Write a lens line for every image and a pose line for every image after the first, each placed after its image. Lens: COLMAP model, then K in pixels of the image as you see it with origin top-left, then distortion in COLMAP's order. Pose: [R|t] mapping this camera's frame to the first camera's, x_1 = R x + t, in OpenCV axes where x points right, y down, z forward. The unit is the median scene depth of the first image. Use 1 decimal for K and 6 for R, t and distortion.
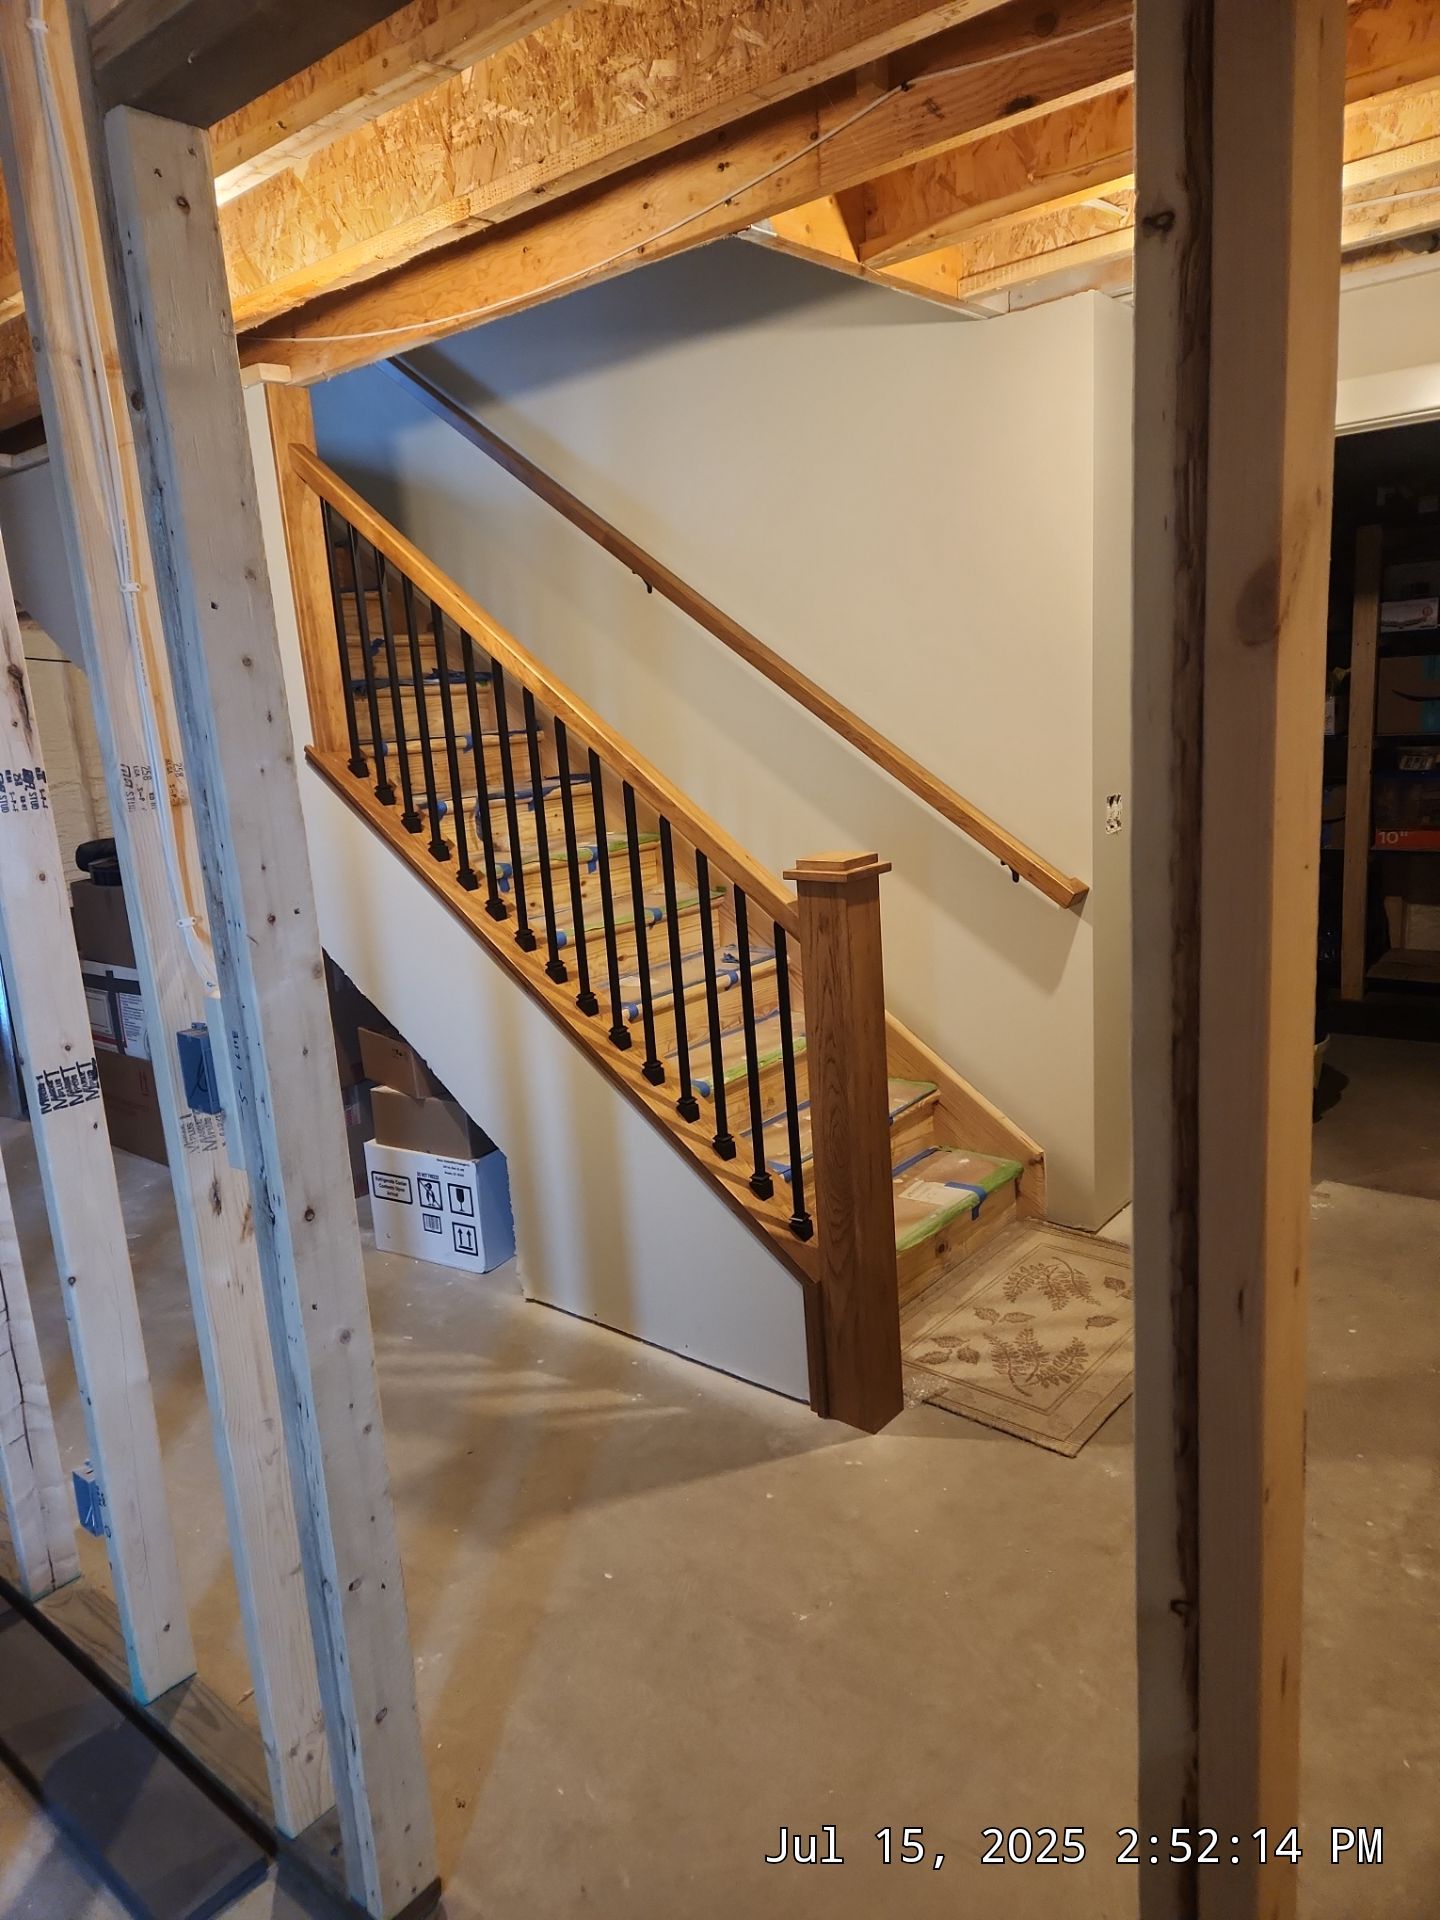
lens RADIAL K [[1280.0, 0, 710.3], [0, 1280.0, 956.7], [0, 0, 1]] dist [0.079821, -0.068342]
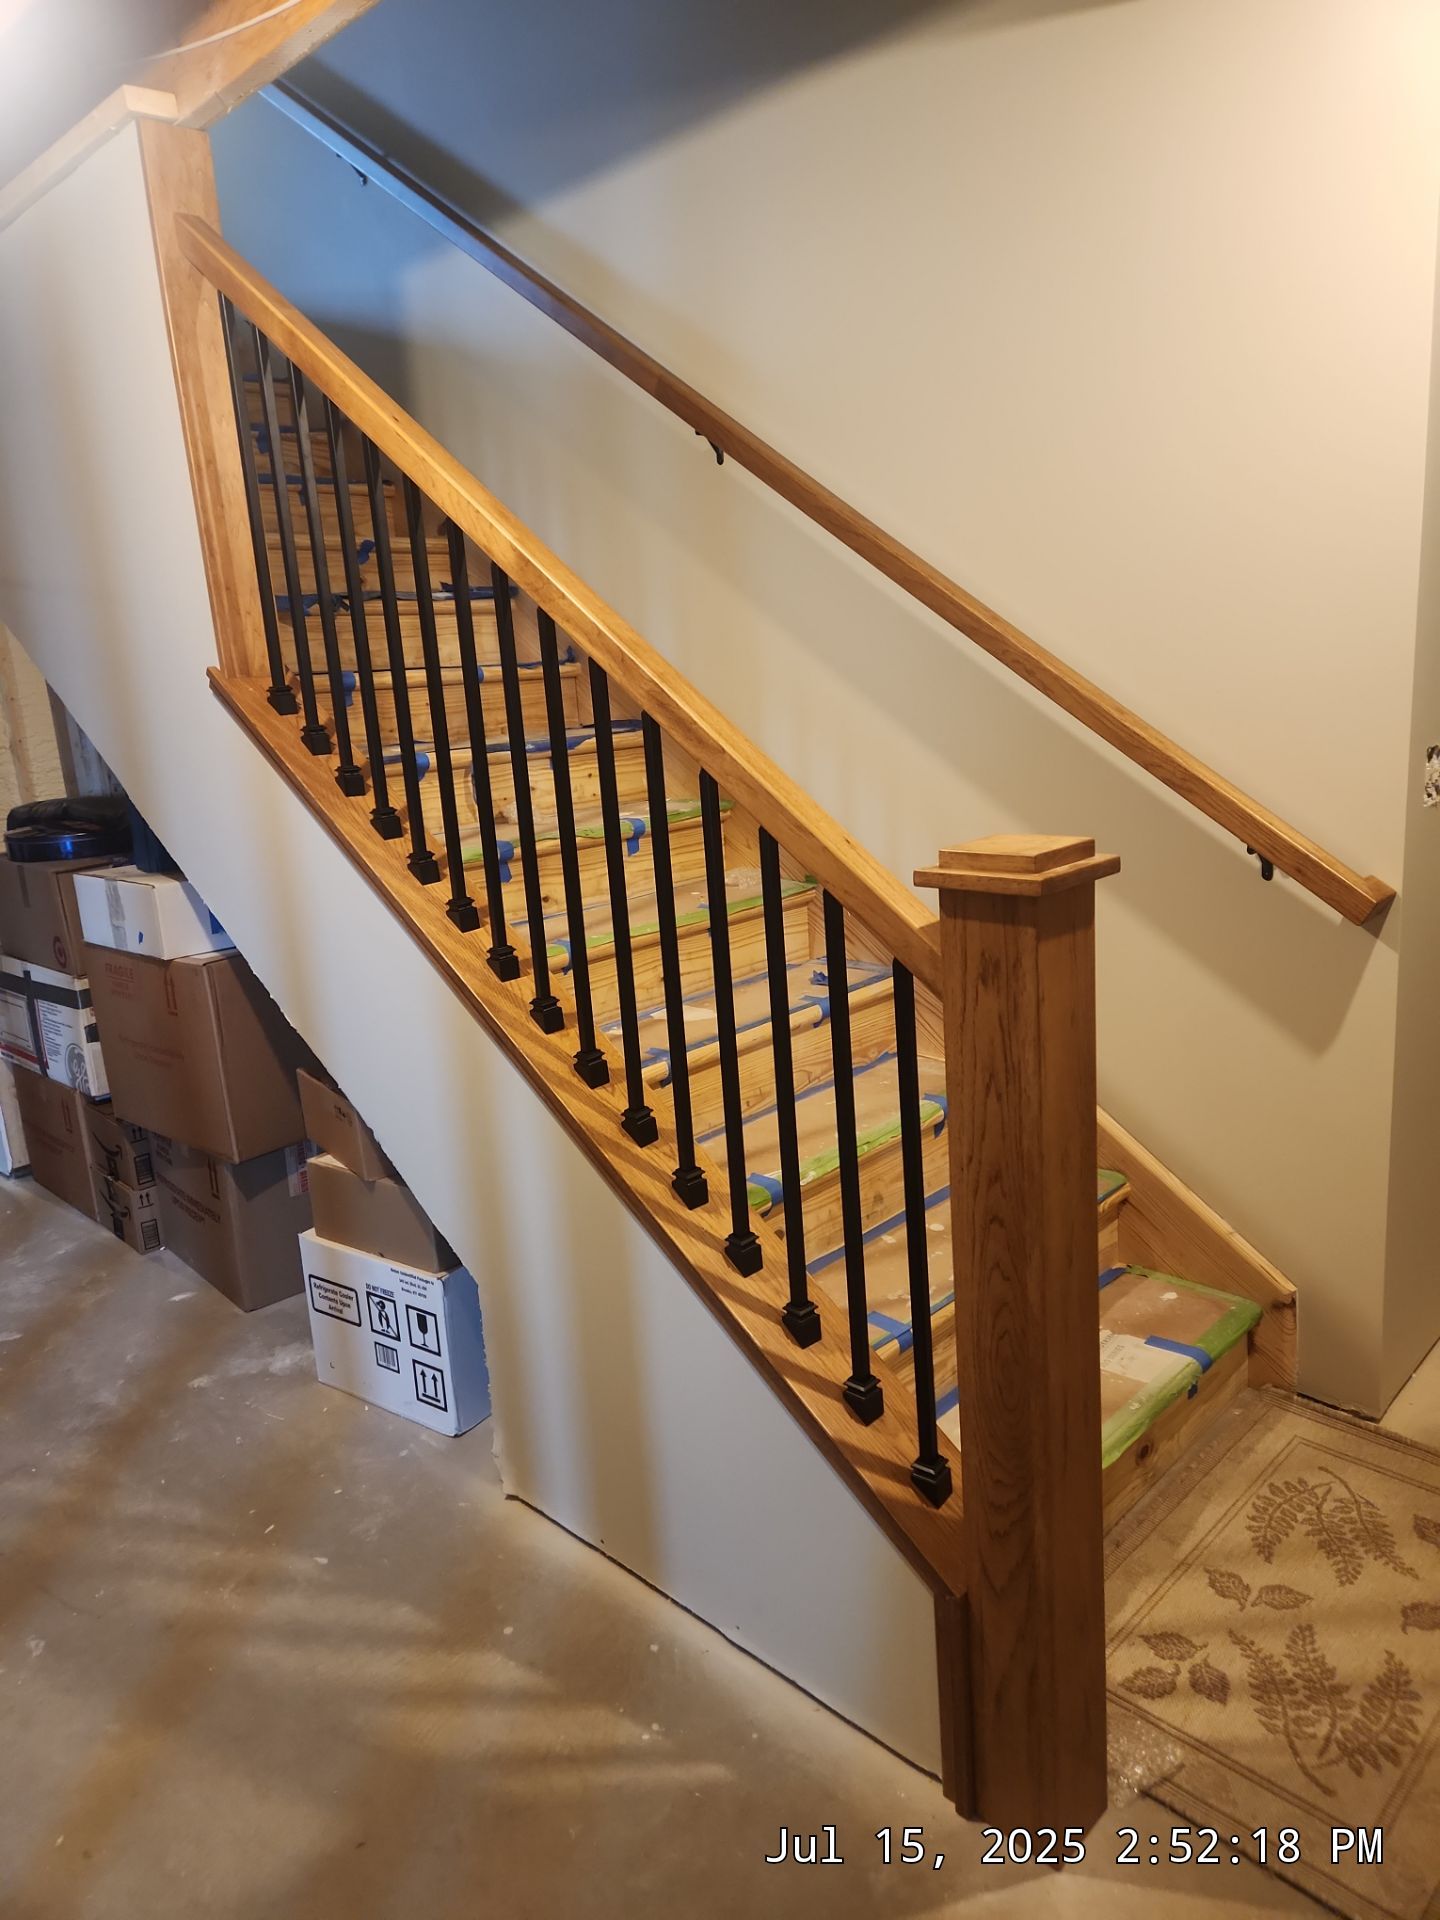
lens RADIAL K [[1280.0, 0, 710.3], [0, 1280.0, 956.7], [0, 0, 1]] dist [0.079821, -0.068342]
pose [[0.996837, 0.017126, -0.077600, 0.010432], [-0.015199, 0.999563, 0.025354, -0.032594], [0.078001, -0.024094, 0.996662, 0.342639]]
